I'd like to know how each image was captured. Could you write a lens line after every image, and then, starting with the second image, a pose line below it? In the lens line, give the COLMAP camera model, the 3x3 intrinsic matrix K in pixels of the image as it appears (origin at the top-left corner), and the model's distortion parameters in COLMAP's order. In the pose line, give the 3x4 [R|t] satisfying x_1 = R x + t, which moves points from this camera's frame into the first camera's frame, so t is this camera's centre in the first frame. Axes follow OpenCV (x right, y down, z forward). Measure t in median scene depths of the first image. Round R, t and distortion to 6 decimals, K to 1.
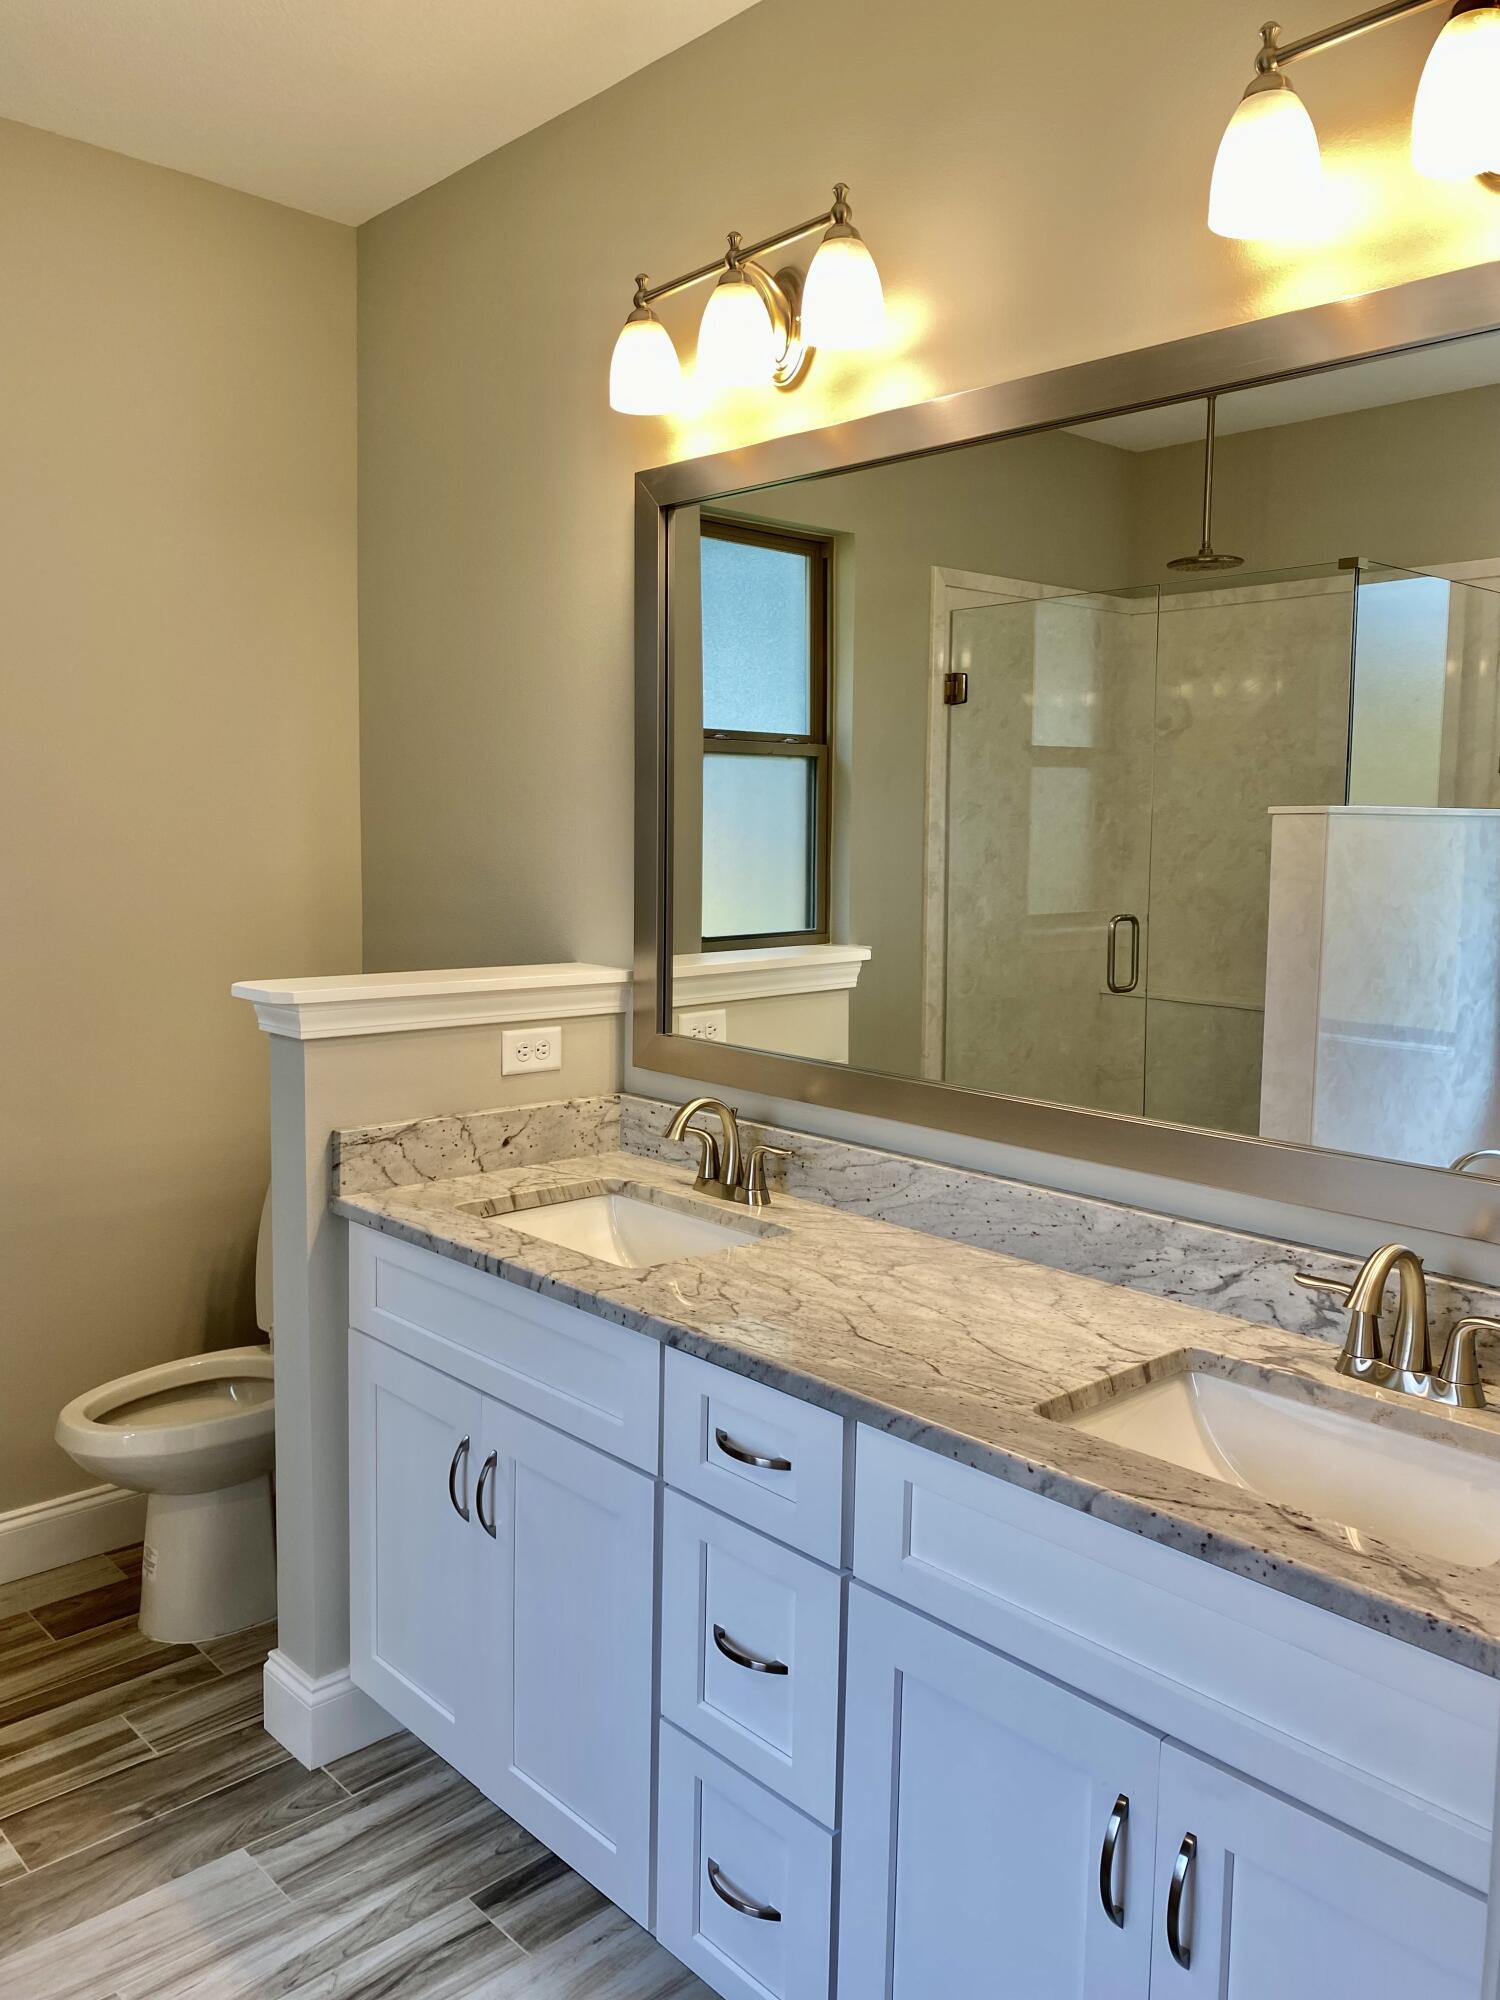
lens RADIAL K [[1525.5, 0, 749.7], [0, 1525.5, 995.7], [0, 0, 1]] dist [0.005504, 0.002704]
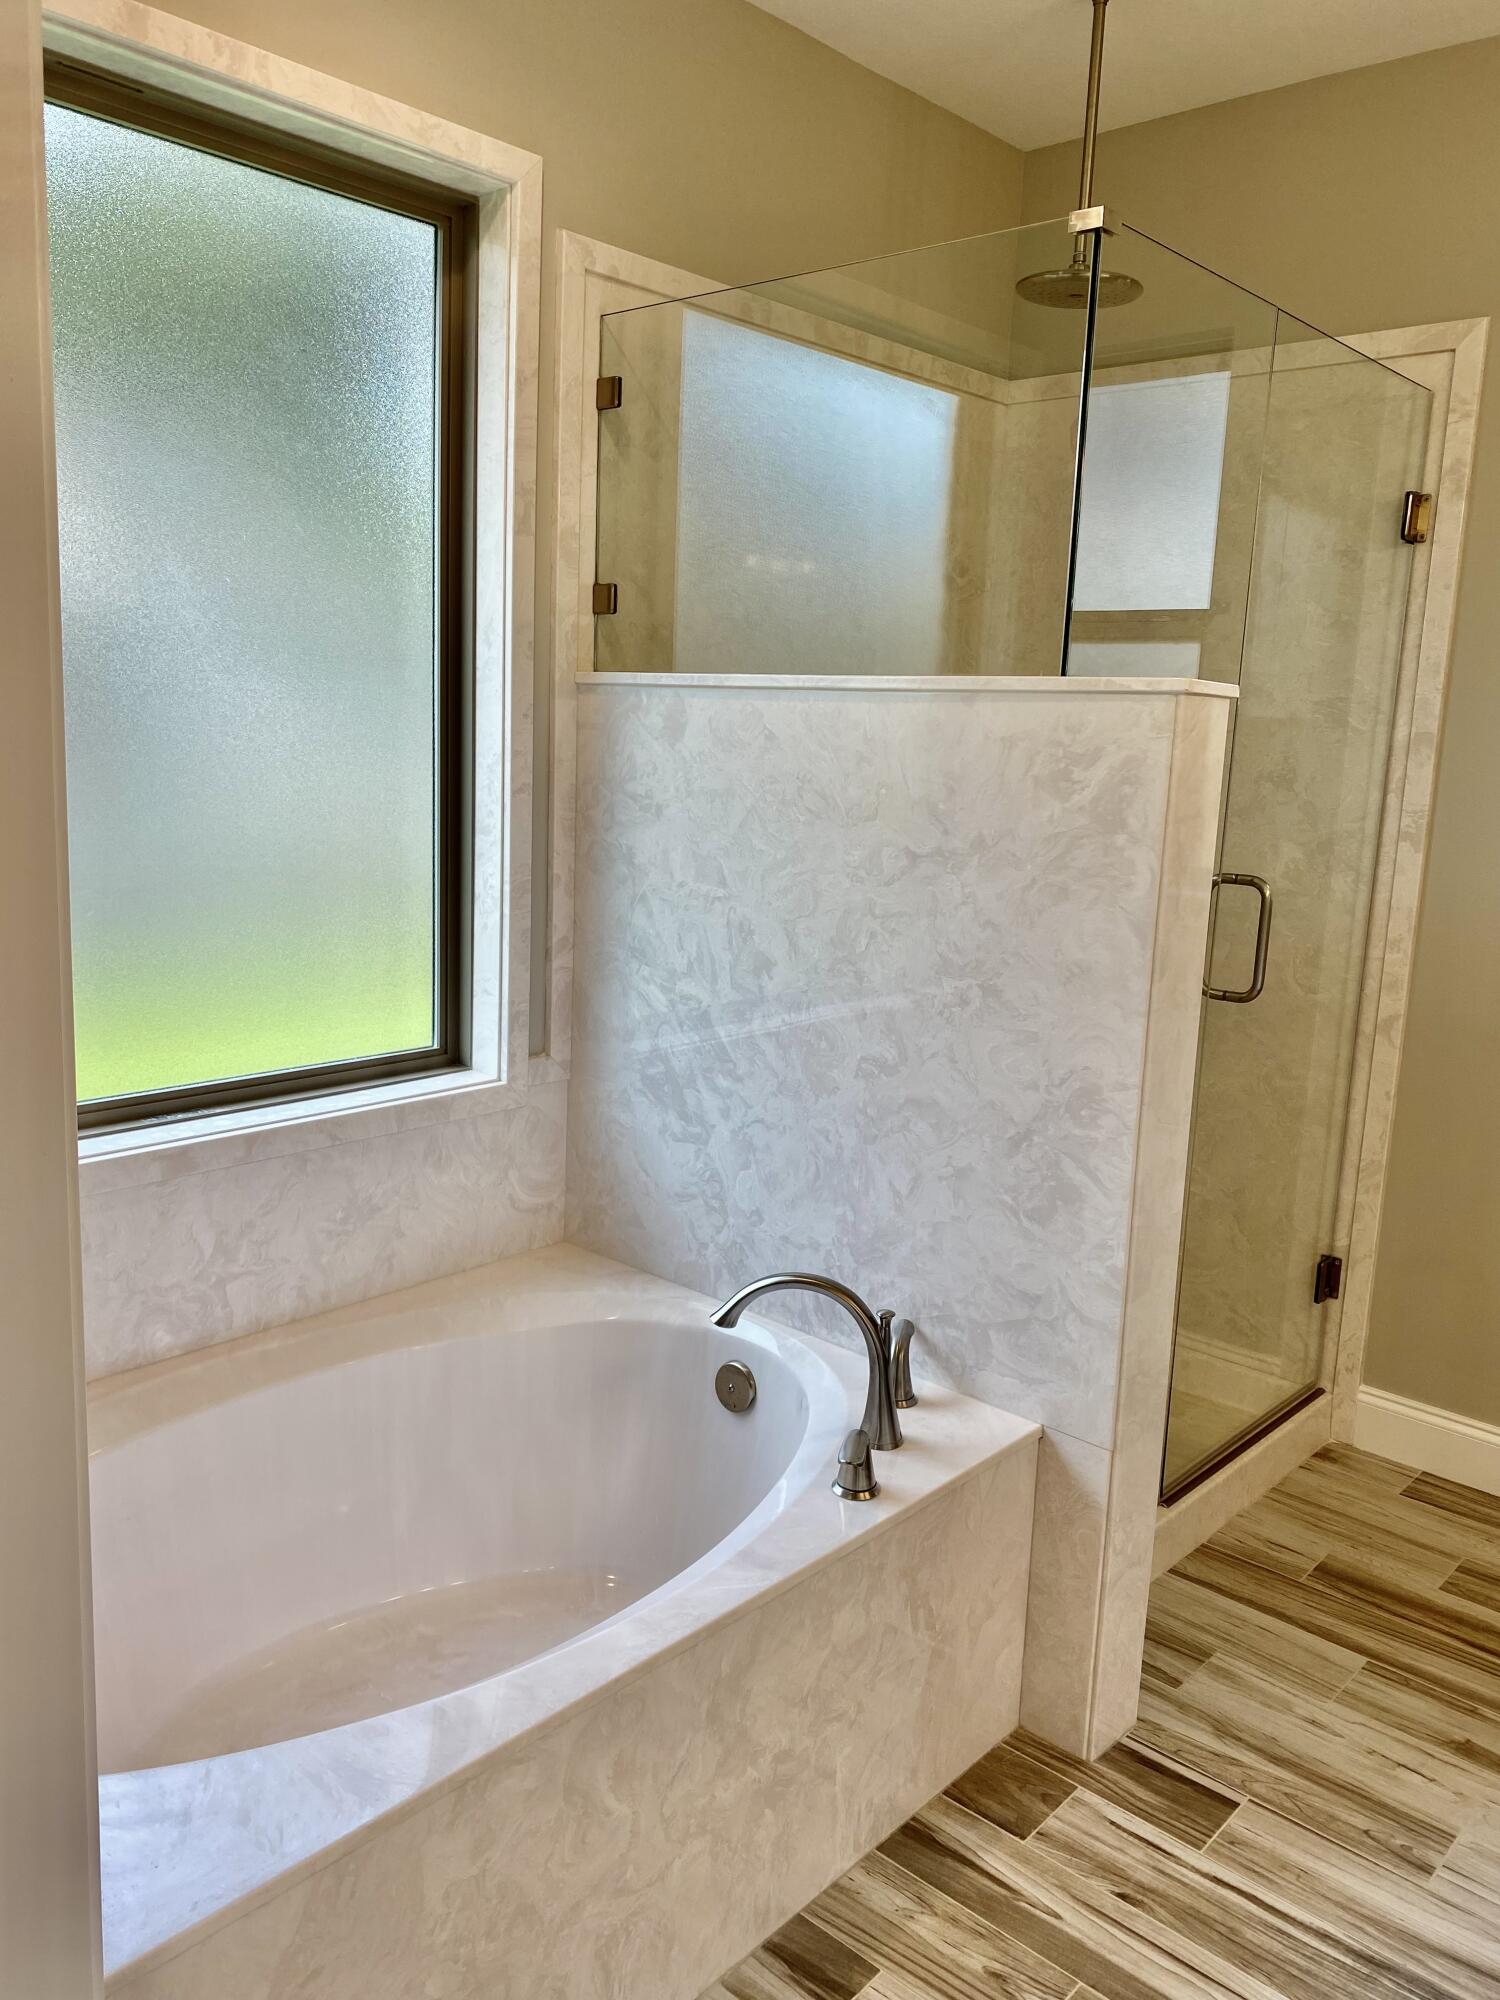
lens RADIAL K [[1525.5, 0, 749.8], [0, 1525.5, 1000.8], [0, 0, 1]] dist [0.005504, 0.002704]
pose [[0.090573, 0.173083, -0.980734, 0.672284], [-0.146564, 0.976375, 0.158778, -0.035523], [0.985046, 0.129359, 0.113801, 0.476420]]
